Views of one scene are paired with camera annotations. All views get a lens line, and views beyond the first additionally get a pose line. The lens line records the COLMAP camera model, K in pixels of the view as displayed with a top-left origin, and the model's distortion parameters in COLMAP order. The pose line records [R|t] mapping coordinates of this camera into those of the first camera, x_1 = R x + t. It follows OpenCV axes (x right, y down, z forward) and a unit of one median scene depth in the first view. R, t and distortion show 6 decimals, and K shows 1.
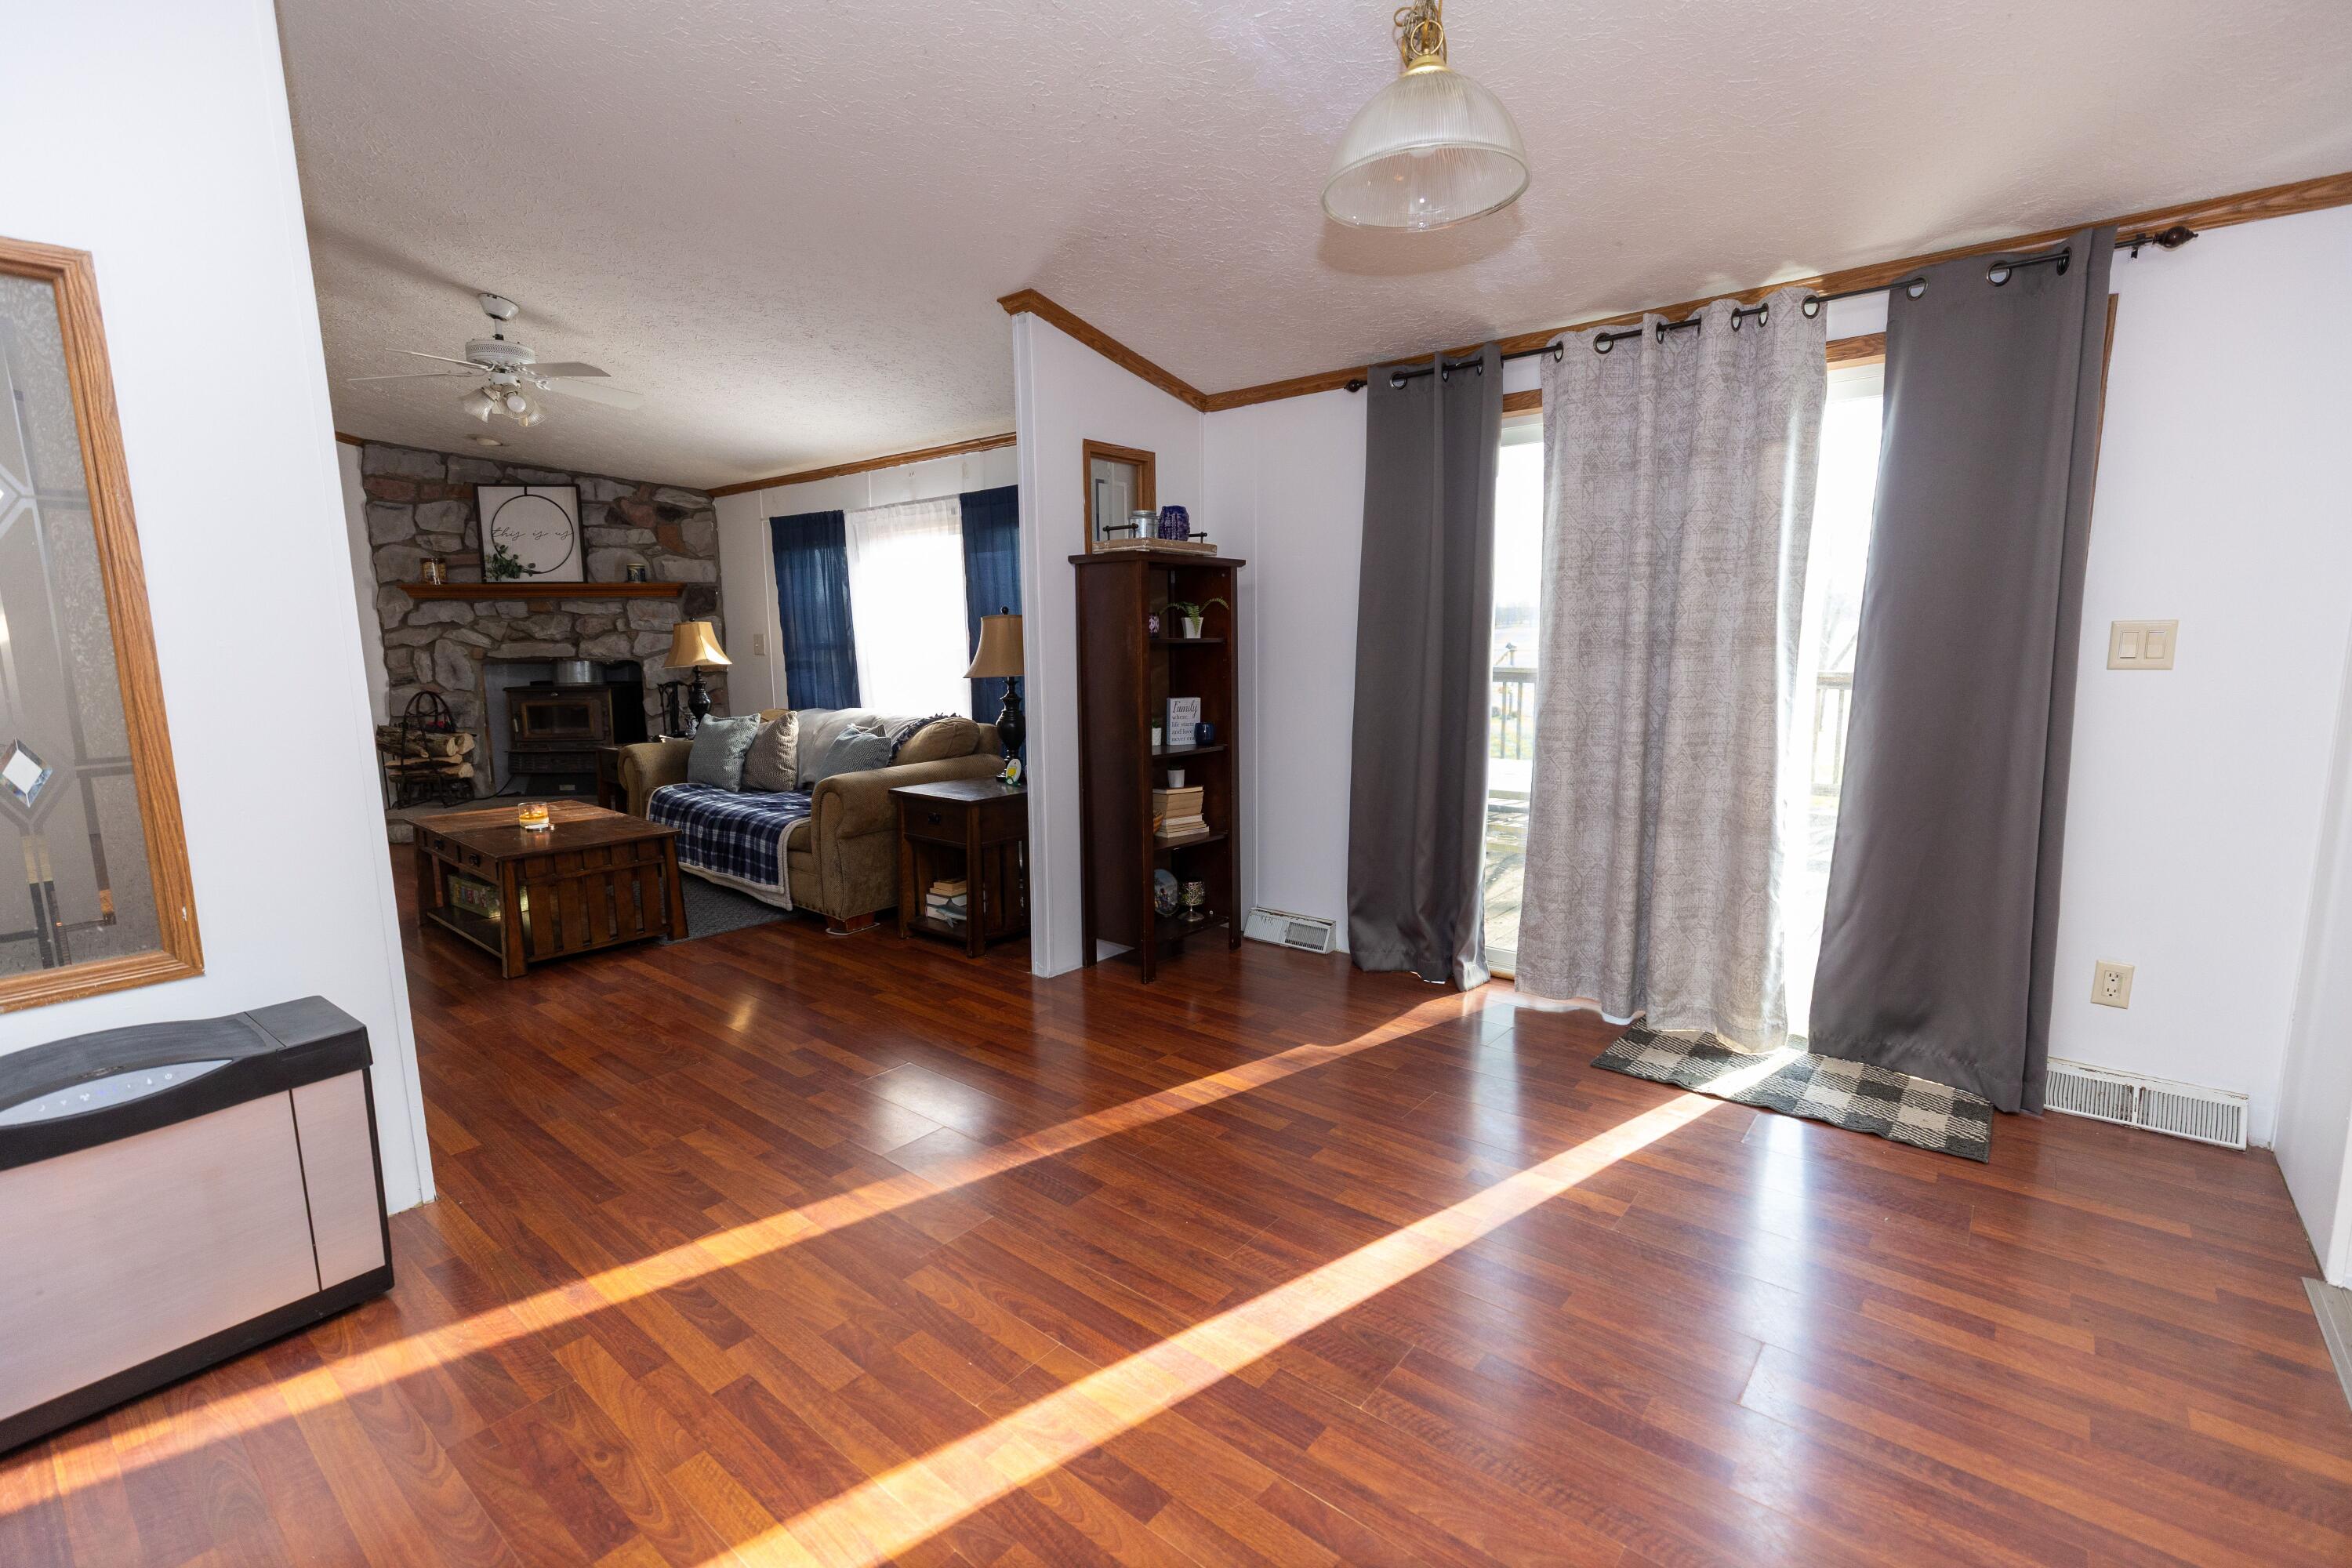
lens RADIAL K [[1041.1, 0, 1229.8], [0, 1041.1, 792.1], [0, 0, 1]] dist [0.004557, 0.000572]
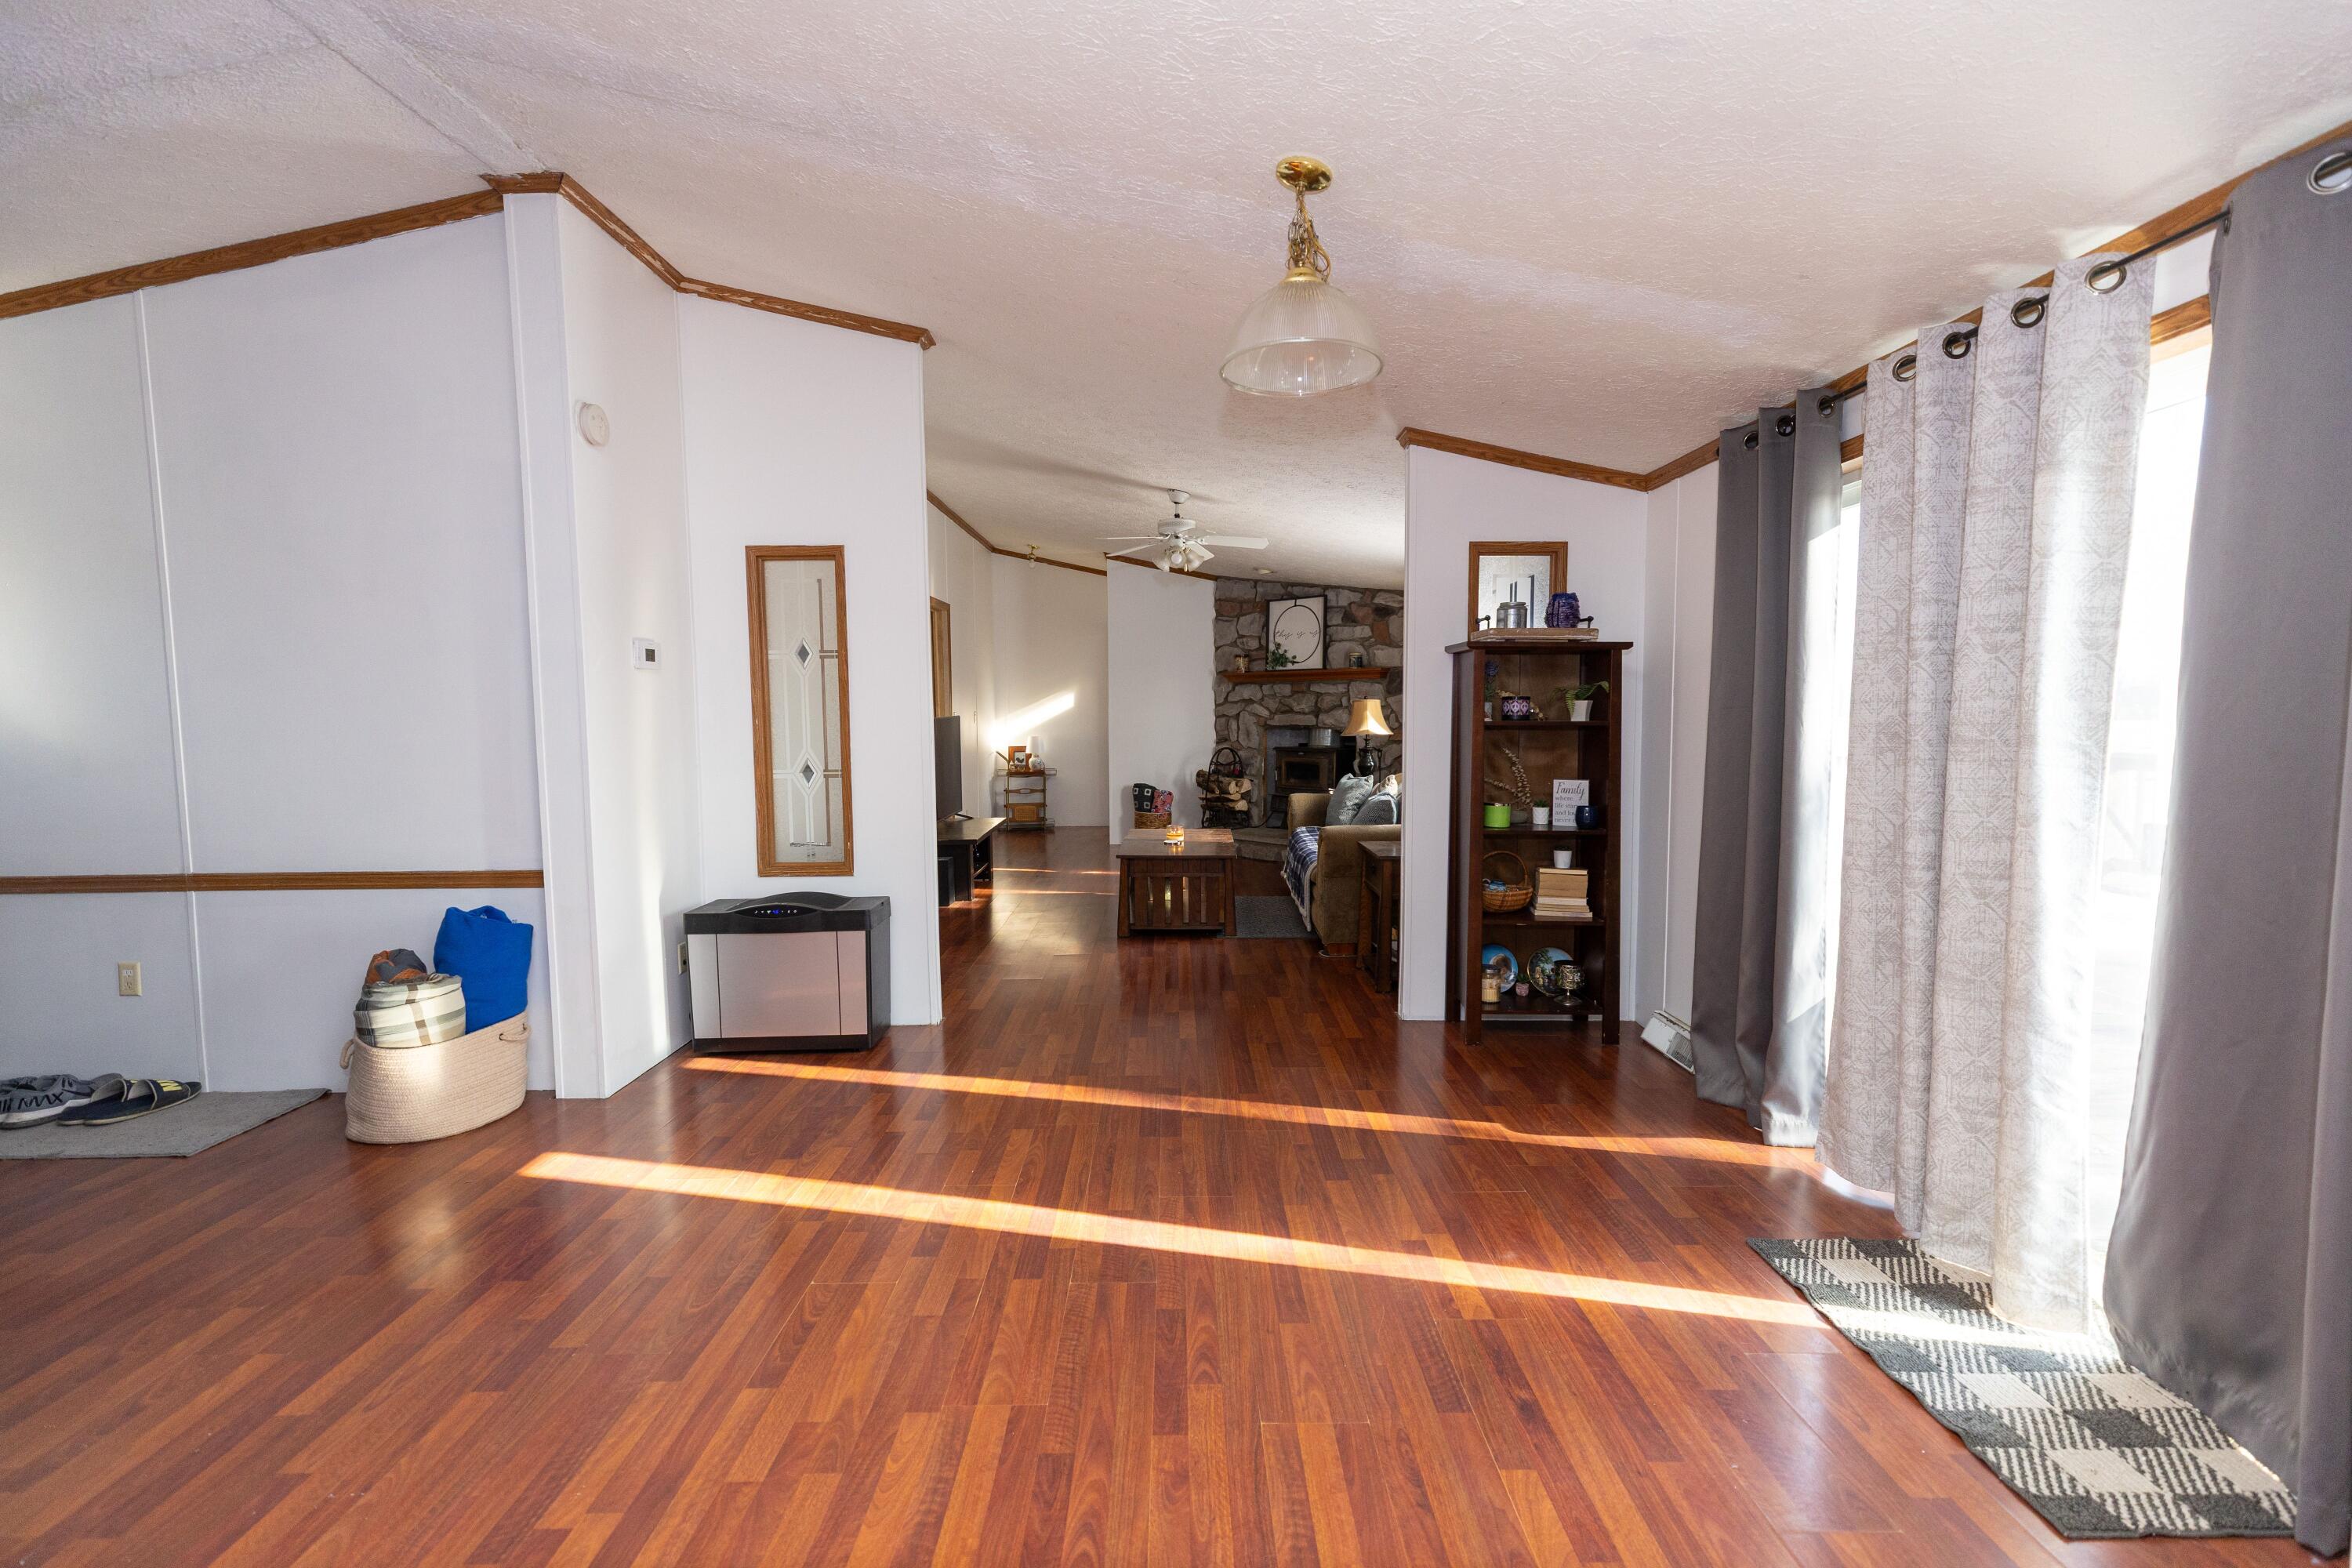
lens RADIAL K [[1041.1, 0, 1168.2], [0, 1041.1, 796.7], [0, 0, 1]] dist [0.004557, 0.000572]
pose [[0.643007, 0.071912, -0.762477, 0.480175], [-0.119028, 0.992868, -0.006737, -0.021244], [0.756554, 0.095088, 0.646981, 0.057837]]
